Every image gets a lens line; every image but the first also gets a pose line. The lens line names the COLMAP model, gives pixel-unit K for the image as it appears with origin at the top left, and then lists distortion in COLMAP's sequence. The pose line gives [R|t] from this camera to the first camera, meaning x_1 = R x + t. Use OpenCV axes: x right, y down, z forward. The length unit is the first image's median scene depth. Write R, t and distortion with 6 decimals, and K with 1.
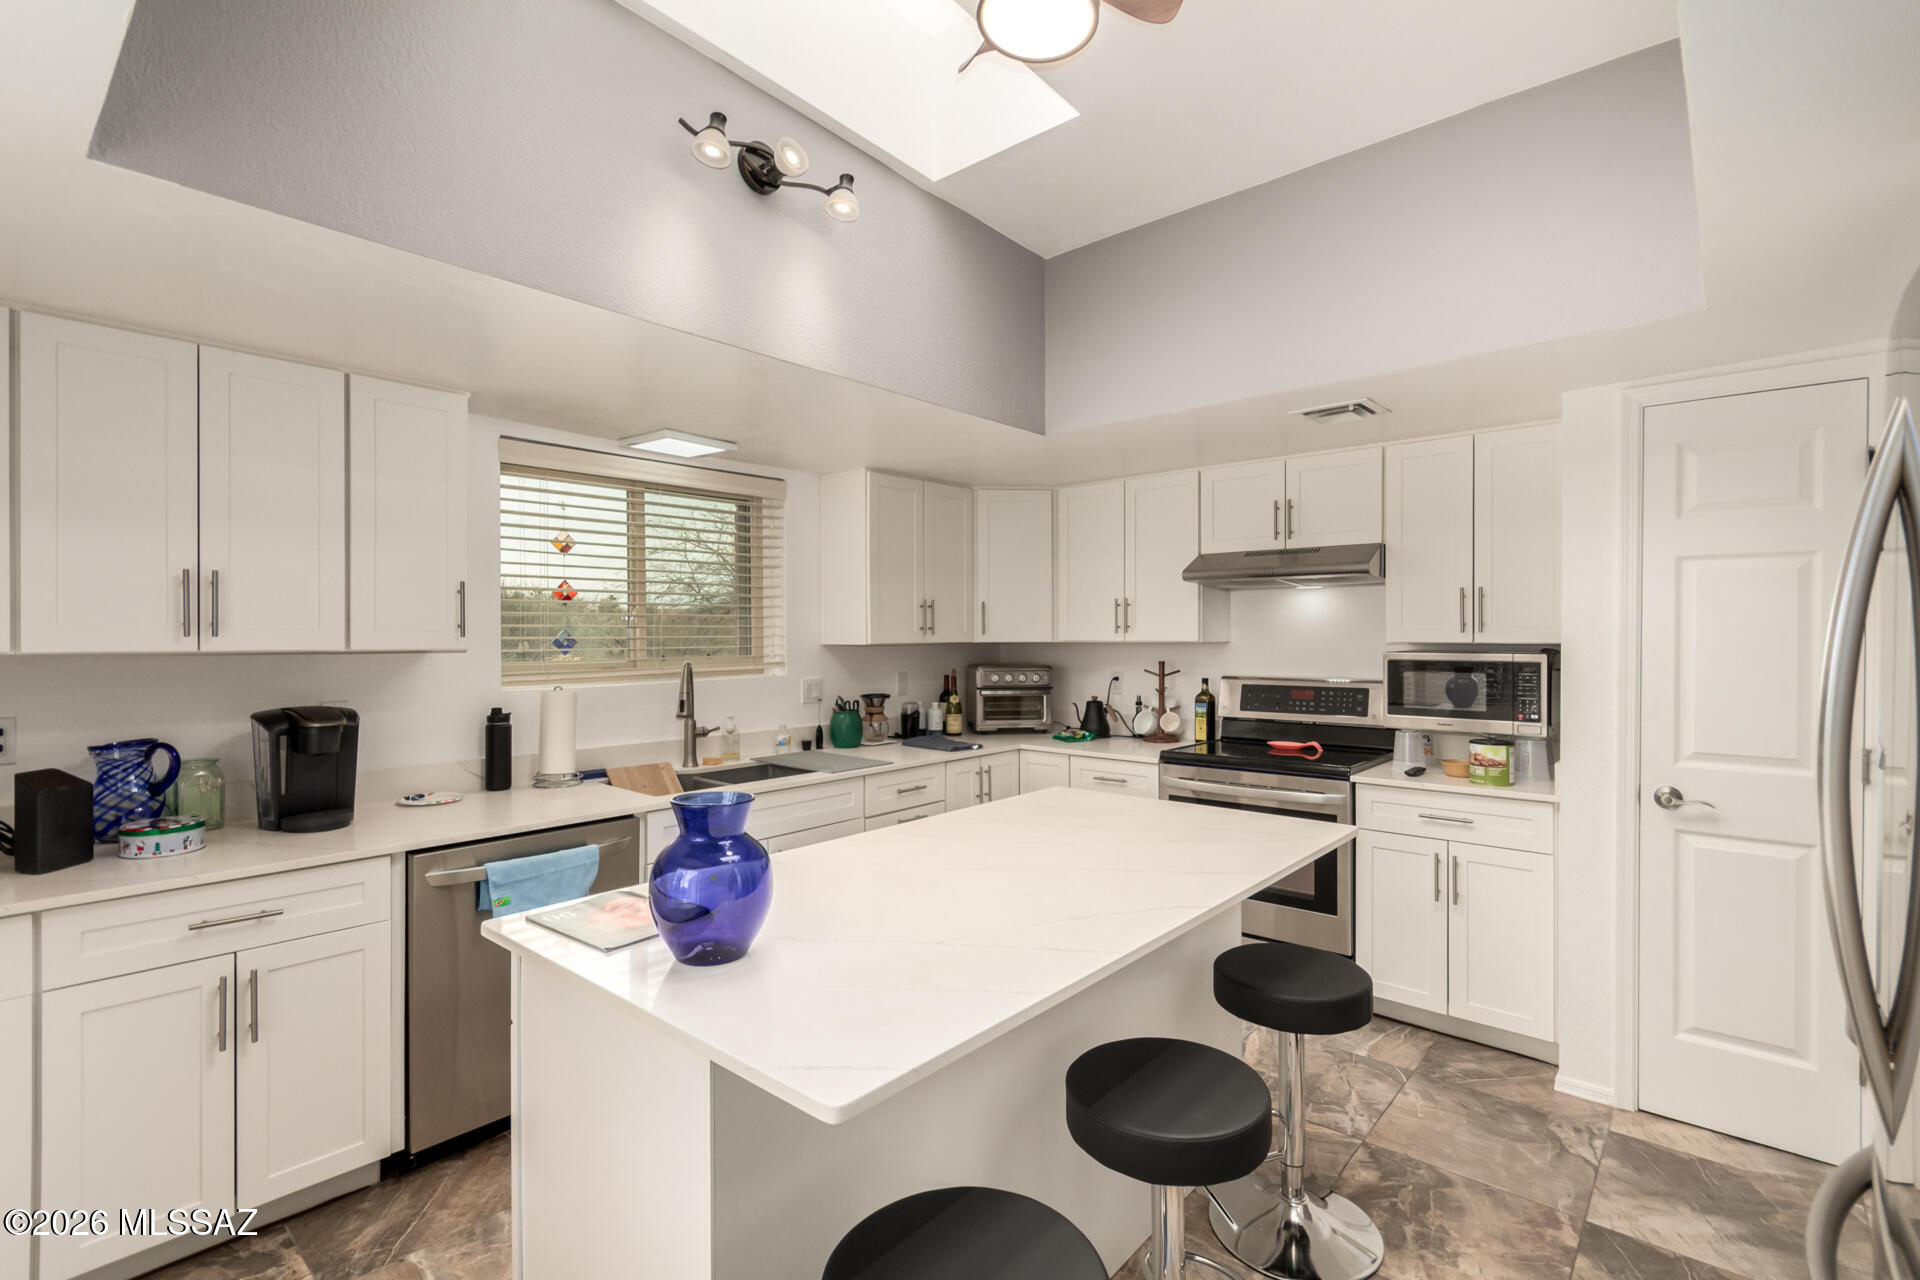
lens RADIAL K [[896.8, 0, 974.5], [0, 896.8, 629.6], [0, 0, 1]] dist [0.007797, 0.000644]
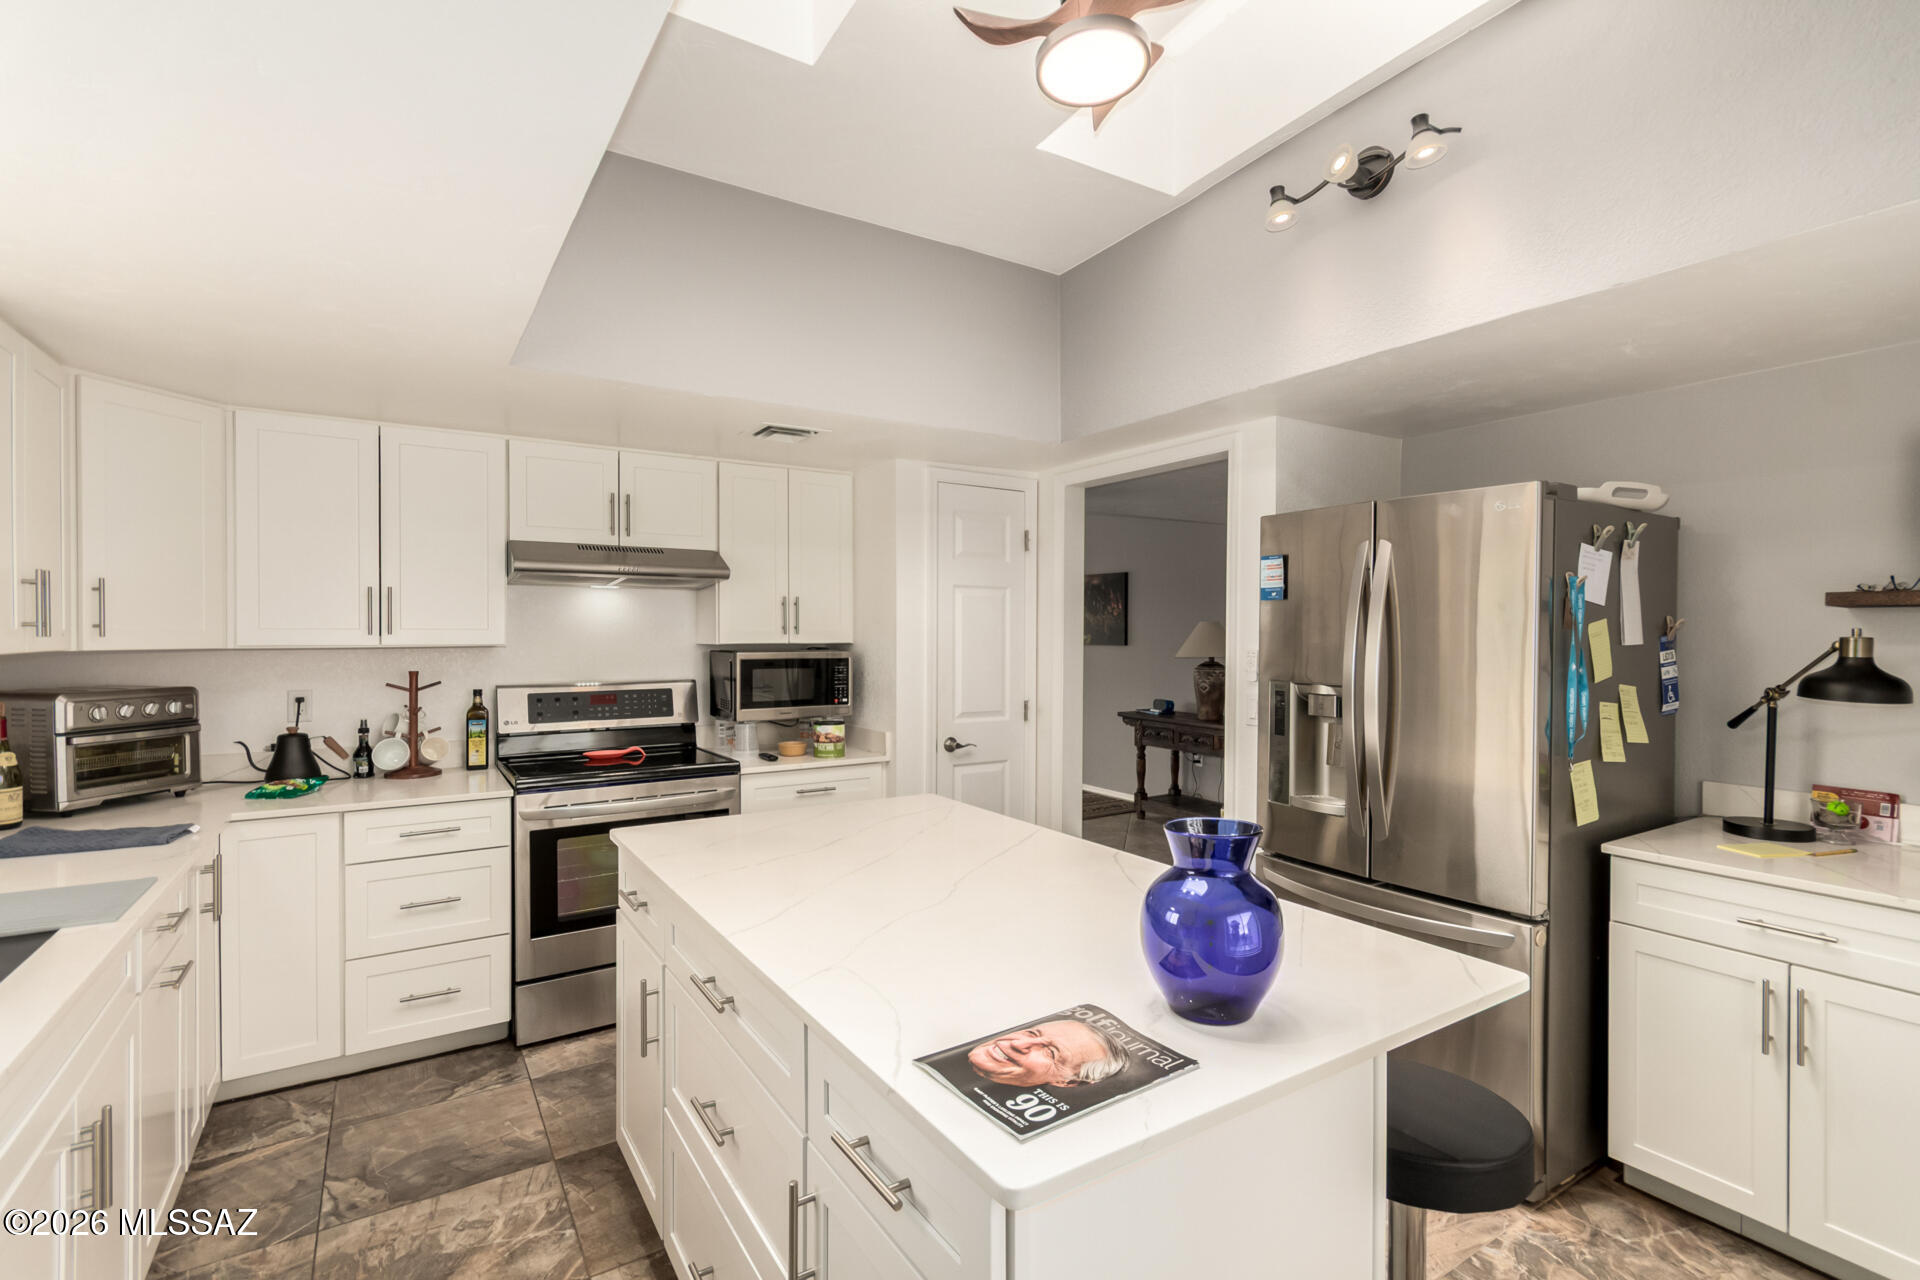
lens RADIAL K [[896.8, 0, 974.5], [0, 896.8, 629.6], [0, 0, 1]] dist [0.007797, 0.000644]
pose [[0.280384, 0.007025, 0.959862, -0.453486], [-0.005560, 0.999968, -0.005694, 0.001798], [-0.959872, -0.003741, 0.280415, 0.374346]]
